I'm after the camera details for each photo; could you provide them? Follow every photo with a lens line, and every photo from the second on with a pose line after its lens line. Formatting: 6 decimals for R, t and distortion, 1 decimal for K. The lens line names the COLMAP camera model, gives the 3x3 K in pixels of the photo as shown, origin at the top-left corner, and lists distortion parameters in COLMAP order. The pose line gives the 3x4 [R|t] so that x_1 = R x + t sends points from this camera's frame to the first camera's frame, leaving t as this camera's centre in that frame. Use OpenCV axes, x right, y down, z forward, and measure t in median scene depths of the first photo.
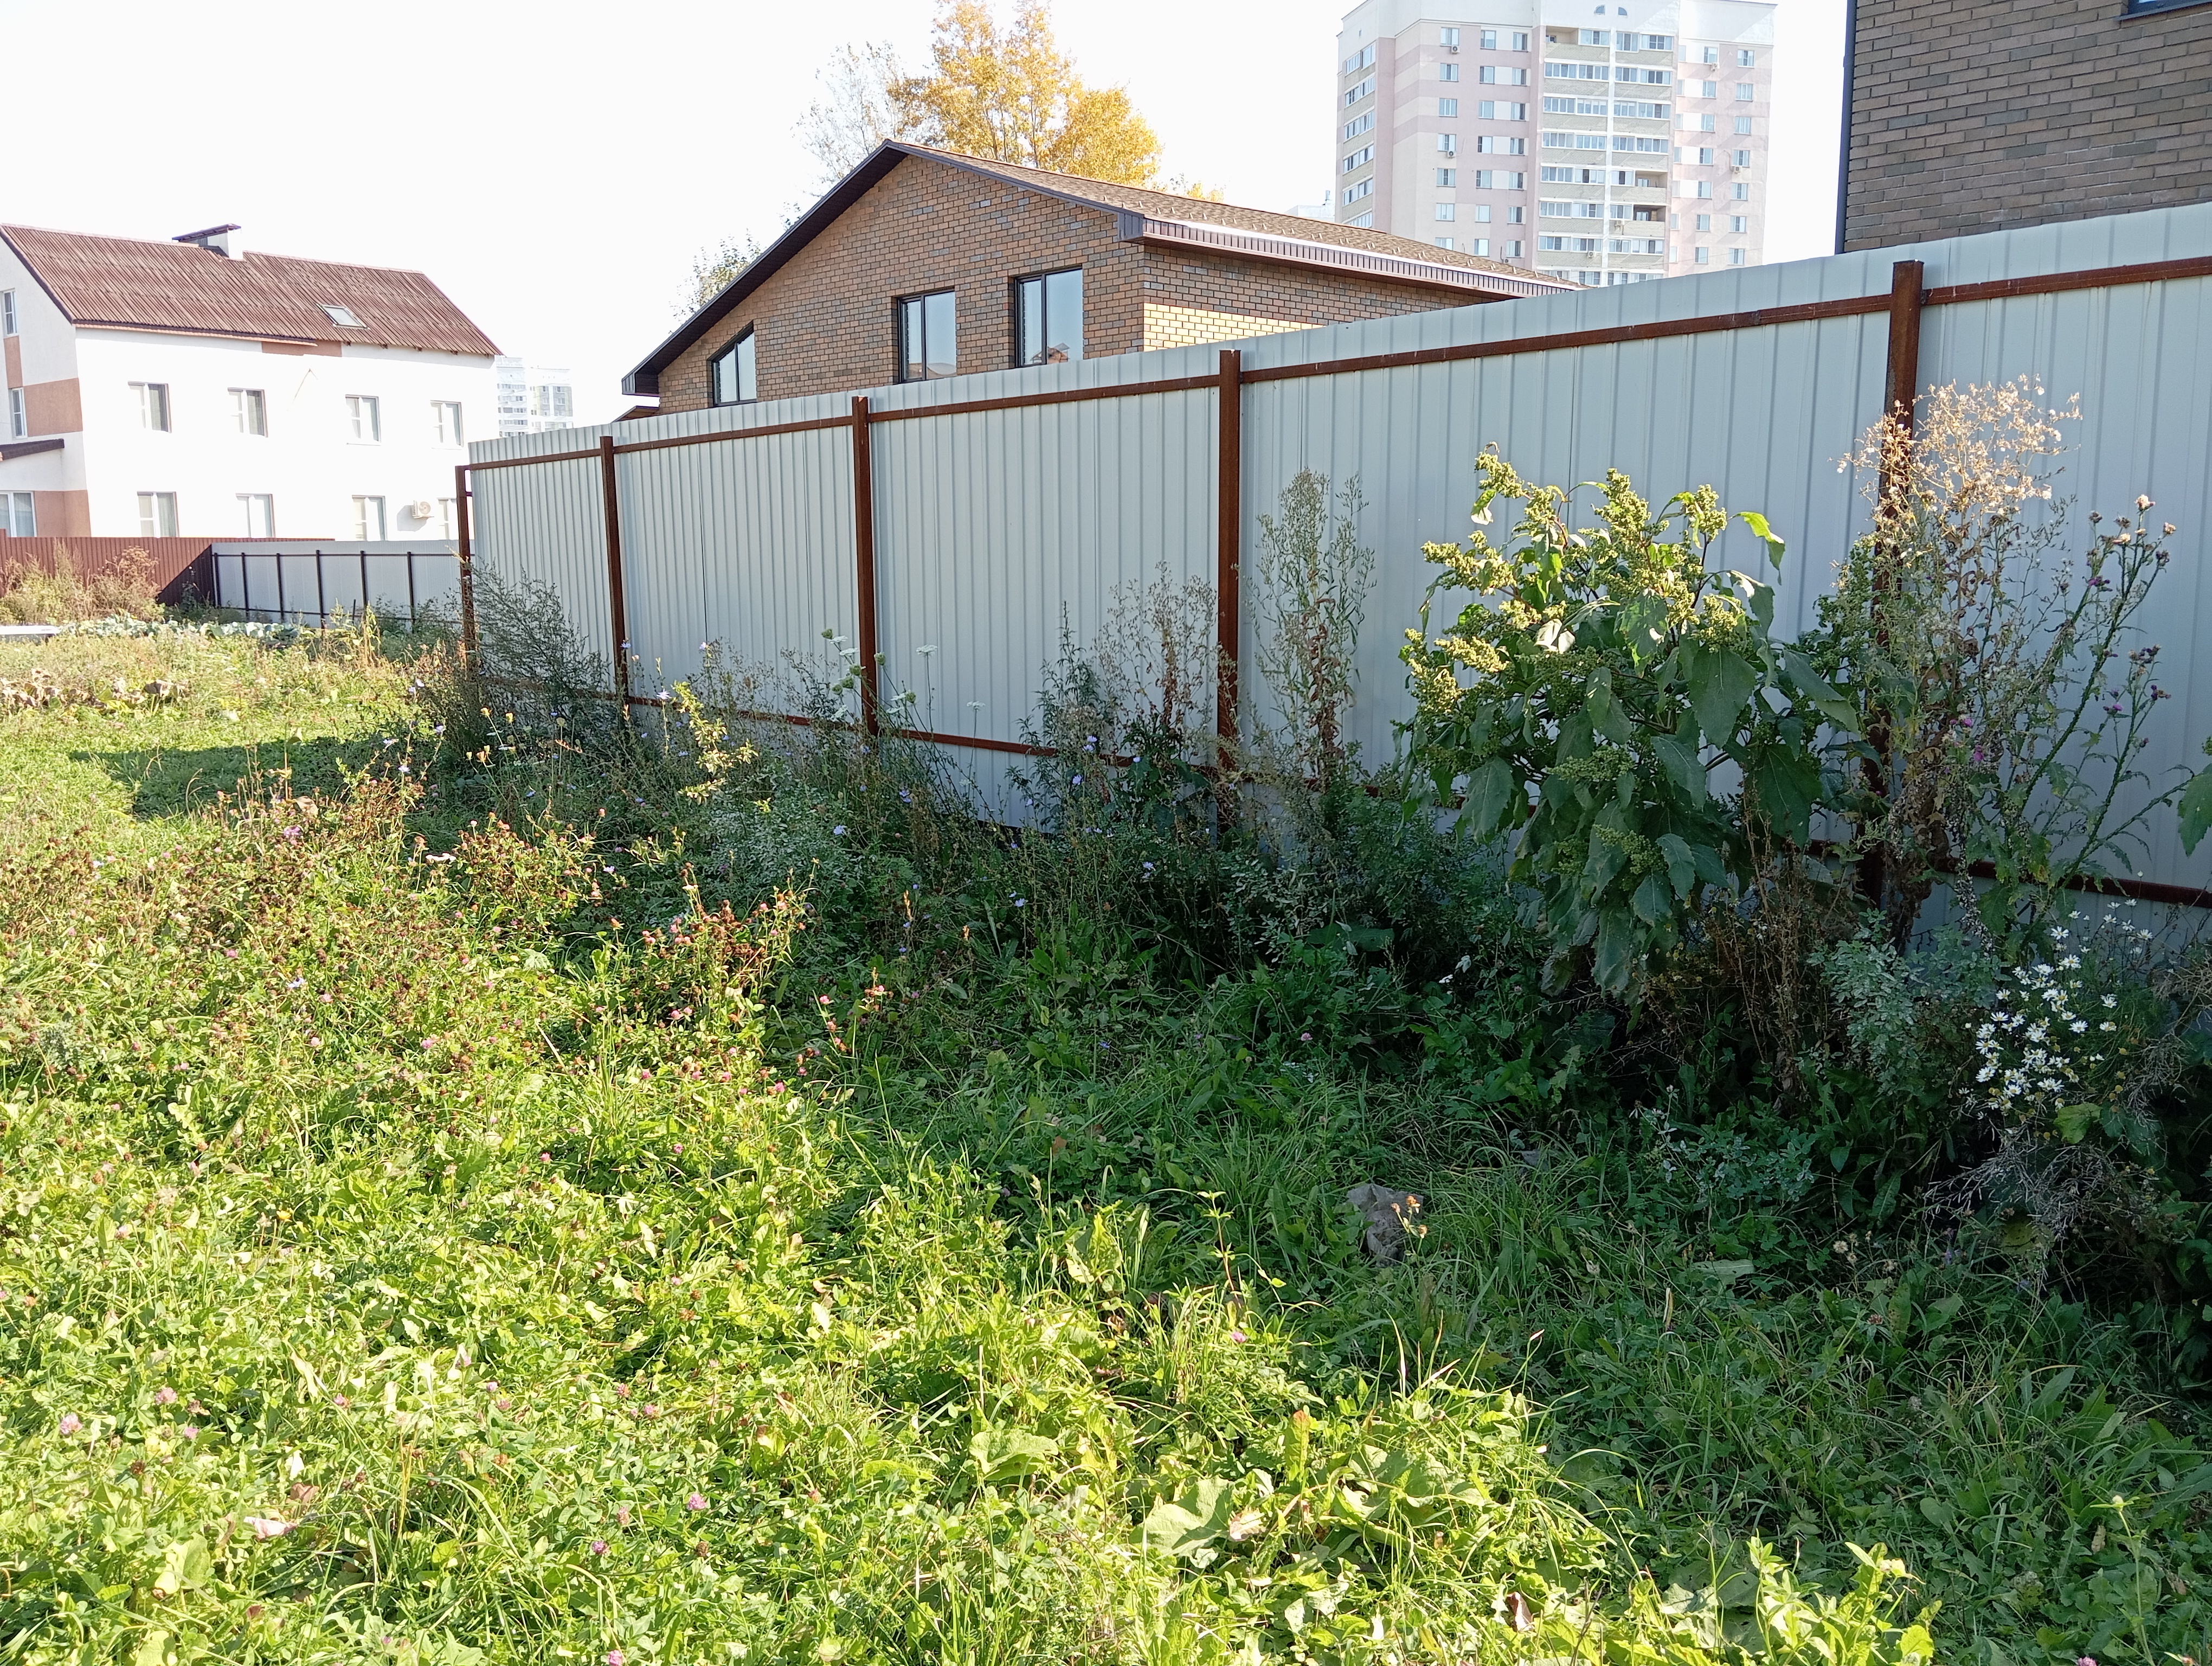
lens RADIAL K [[1740.7, 0, 1091.1], [0, 1740.7, 833.1], [0, 0, 1]] dist [0.086678, -0.172750]
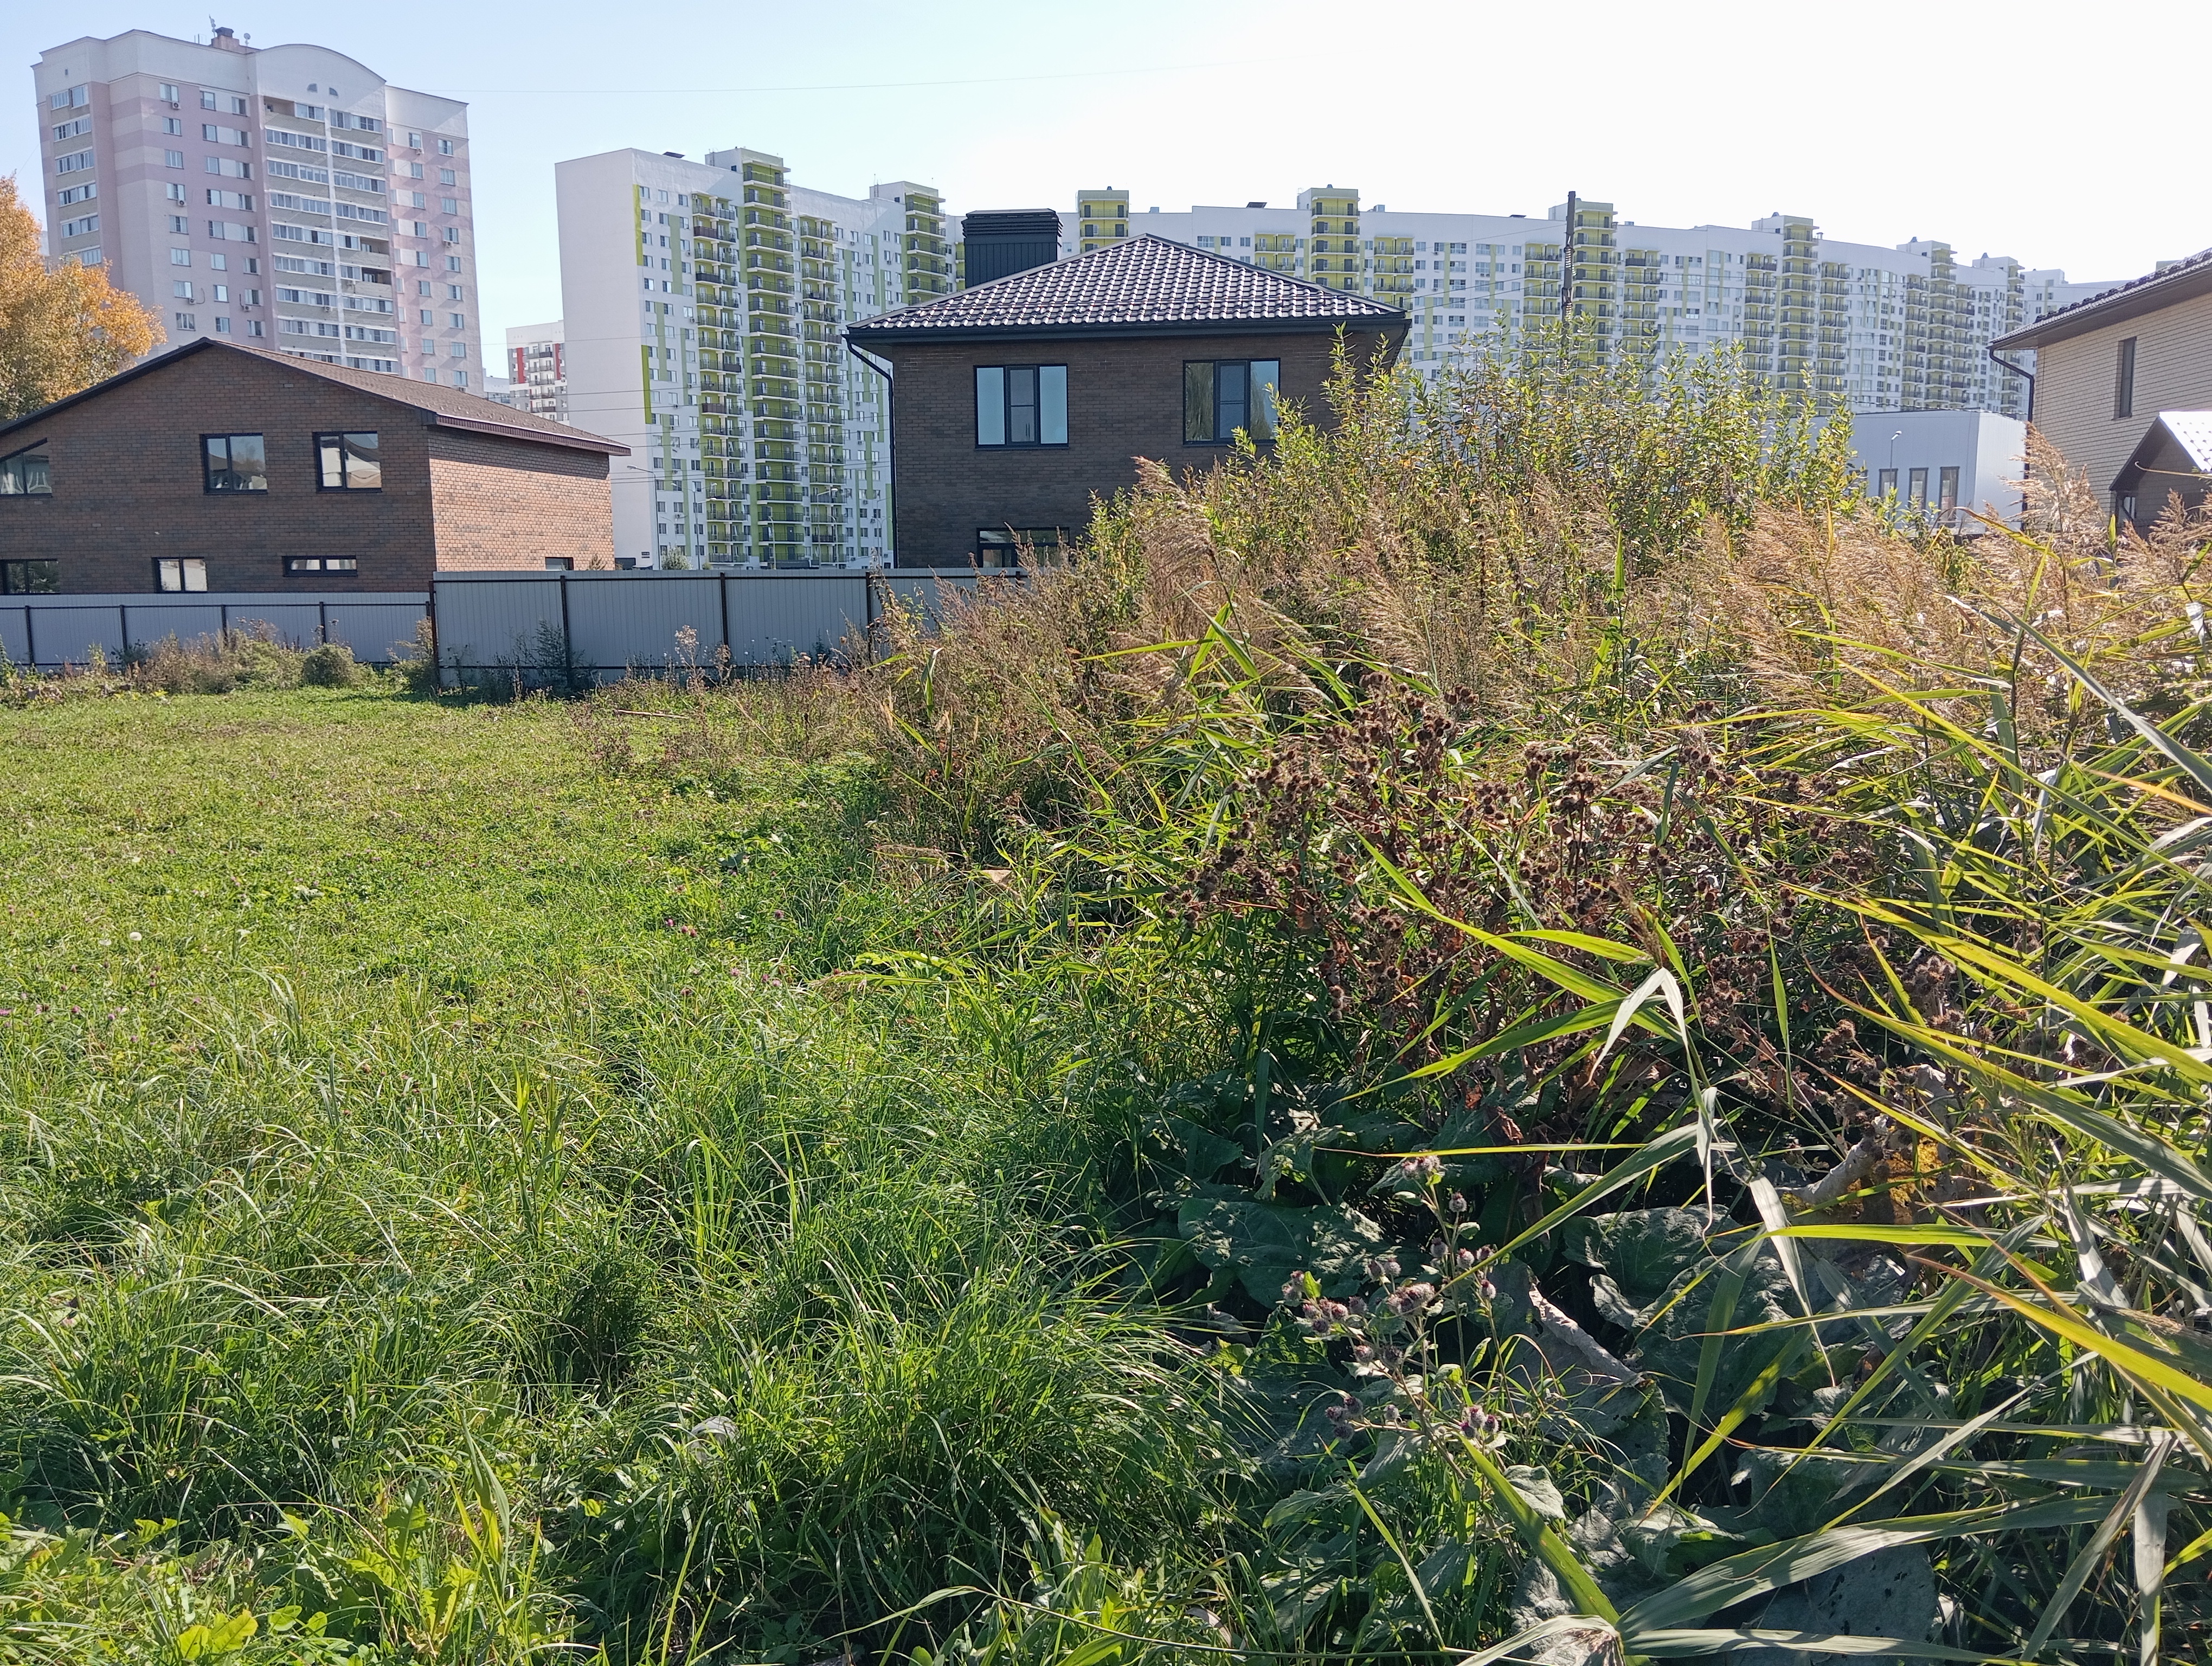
lens RADIAL K [[1807.7, 0, 1105.4], [0, 1807.7, 836.5], [0, 0, 1]] dist [0.095057, -0.184487]
pose [[0.750915, -0.102520, 0.652392, -0.126370], [0.113600, 0.993204, 0.025322, 0.020171], [-0.650555, 0.055097, 0.757458, -0.150558]]
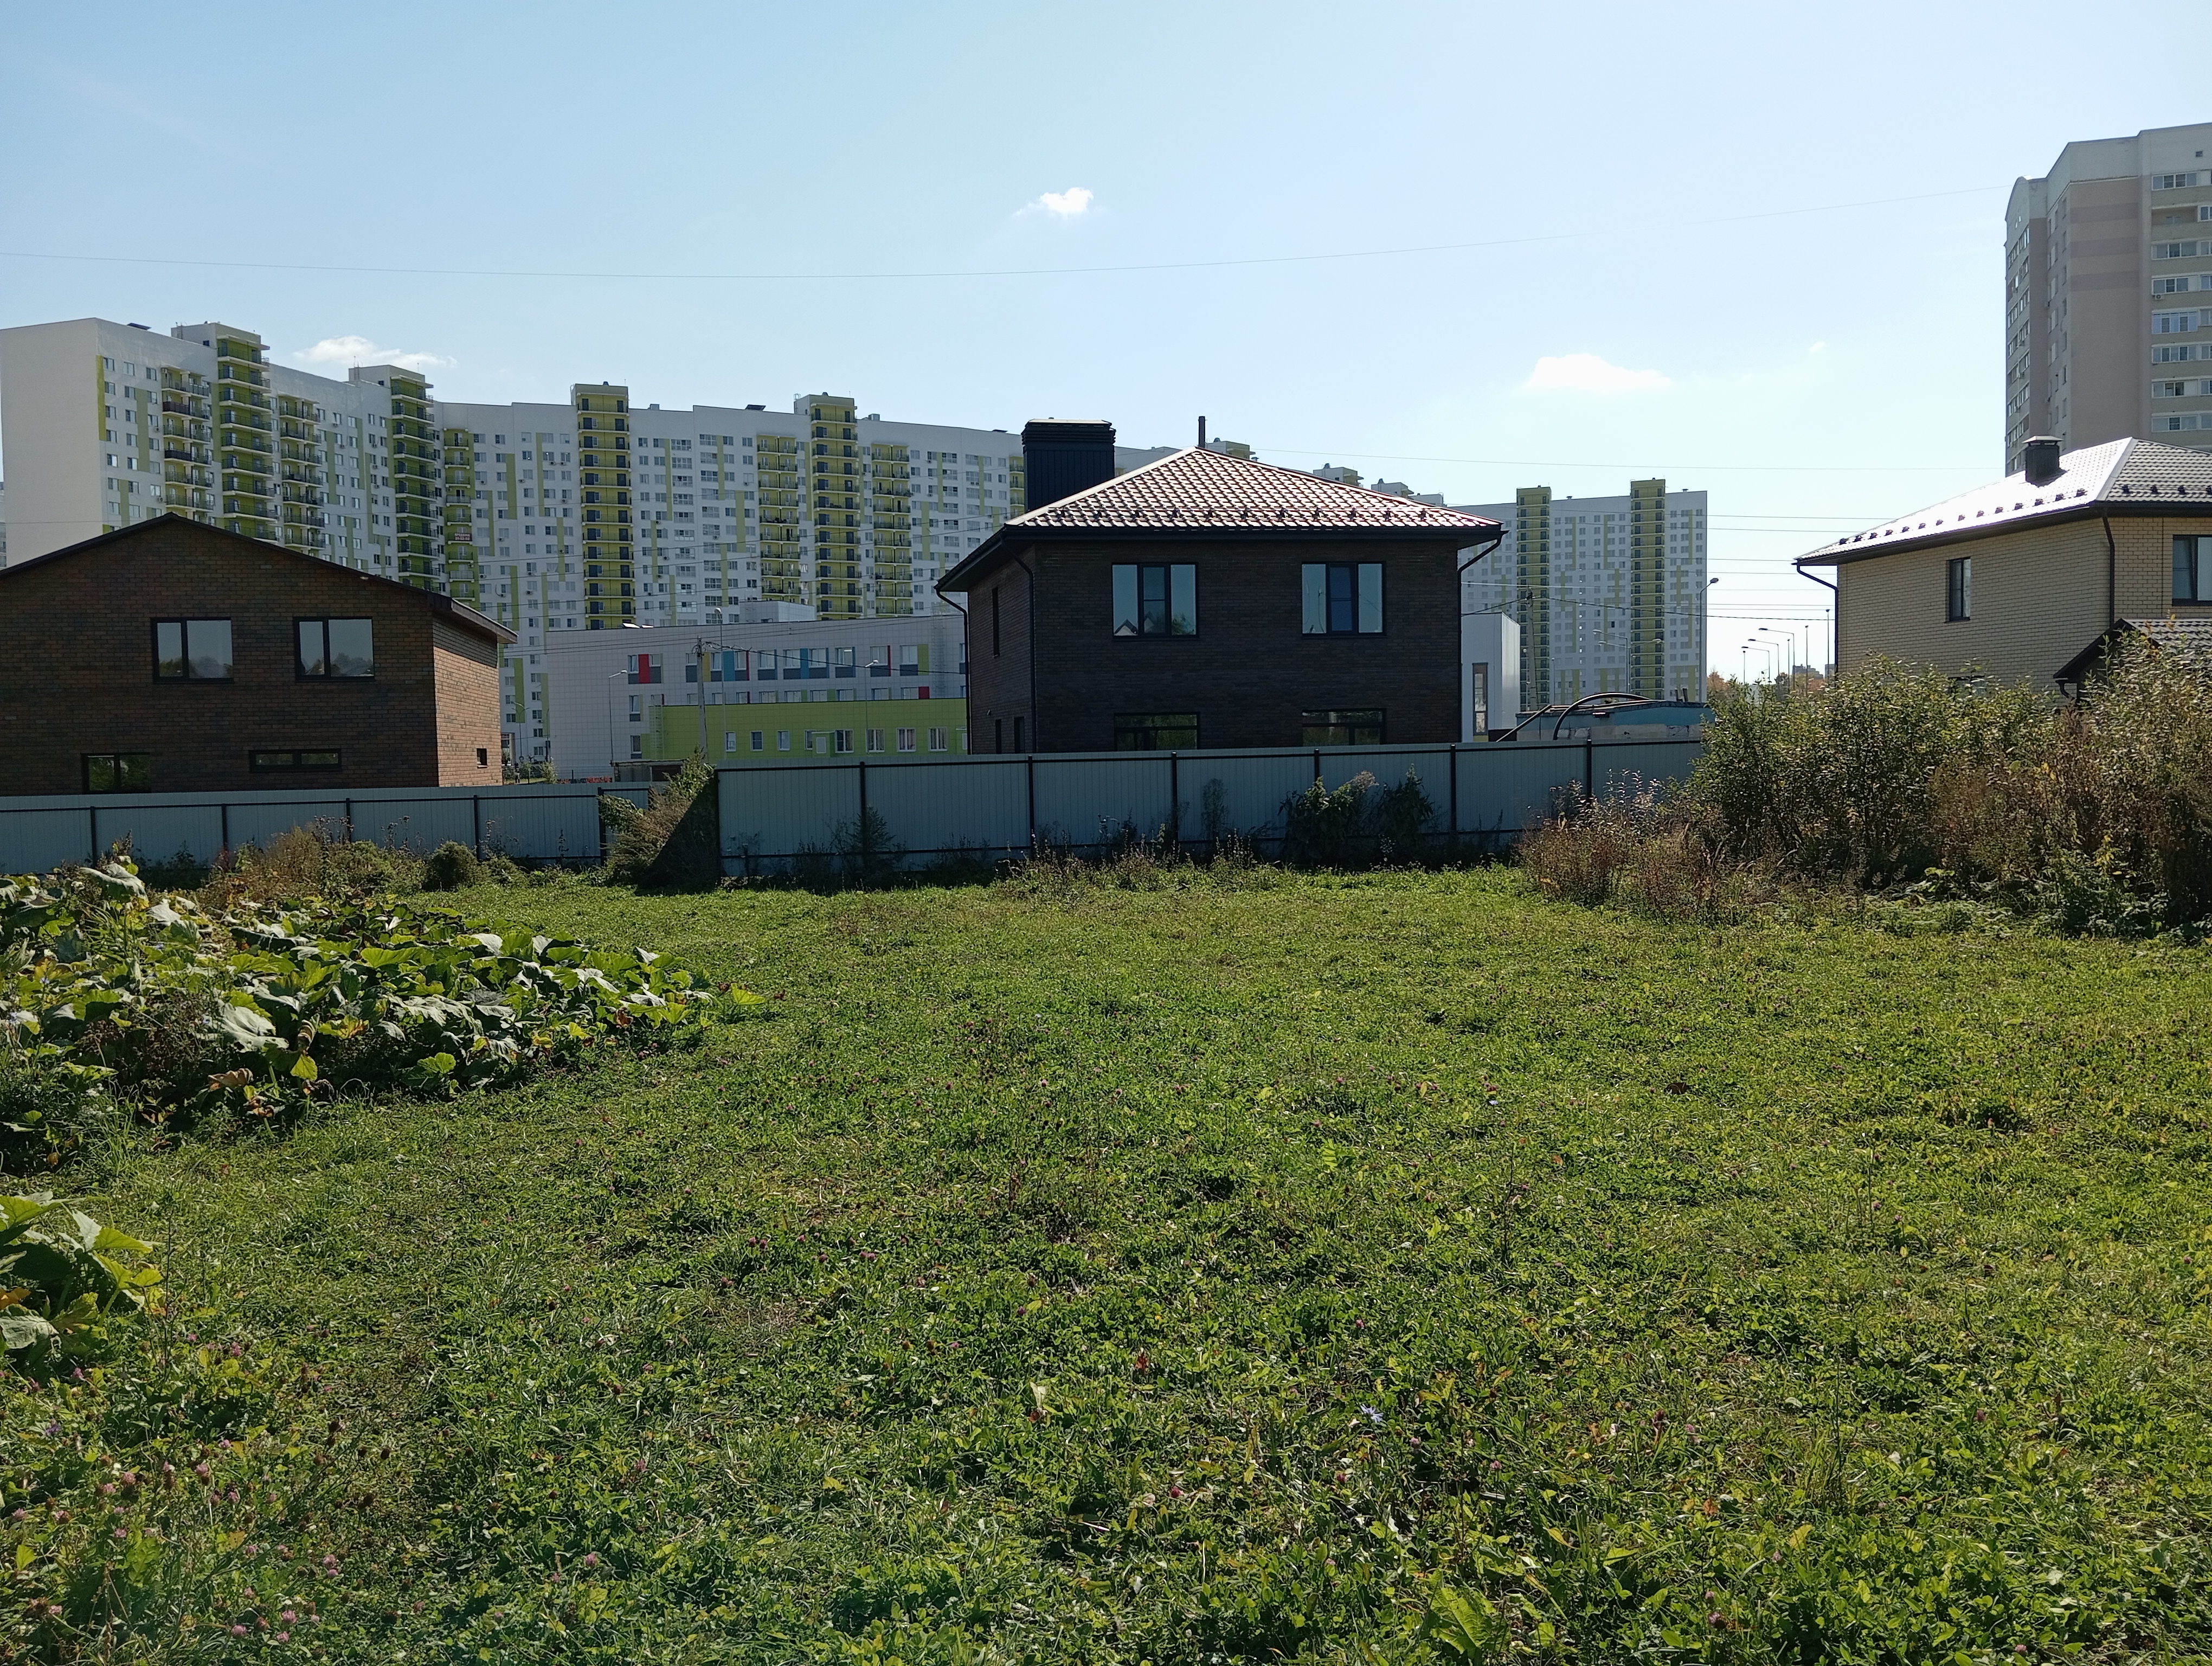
lens RADIAL K [[1799.4, 0, 1092.2], [0, 1799.4, 855.9], [0, 0, 1]] dist [0.095824, -0.183783]
pose [[0.511901, -0.060694, 0.856898, -0.206981], [0.157284, 0.987261, -0.024032, 0.007356], [-0.844523, 0.147078, 0.514926, -0.074480]]
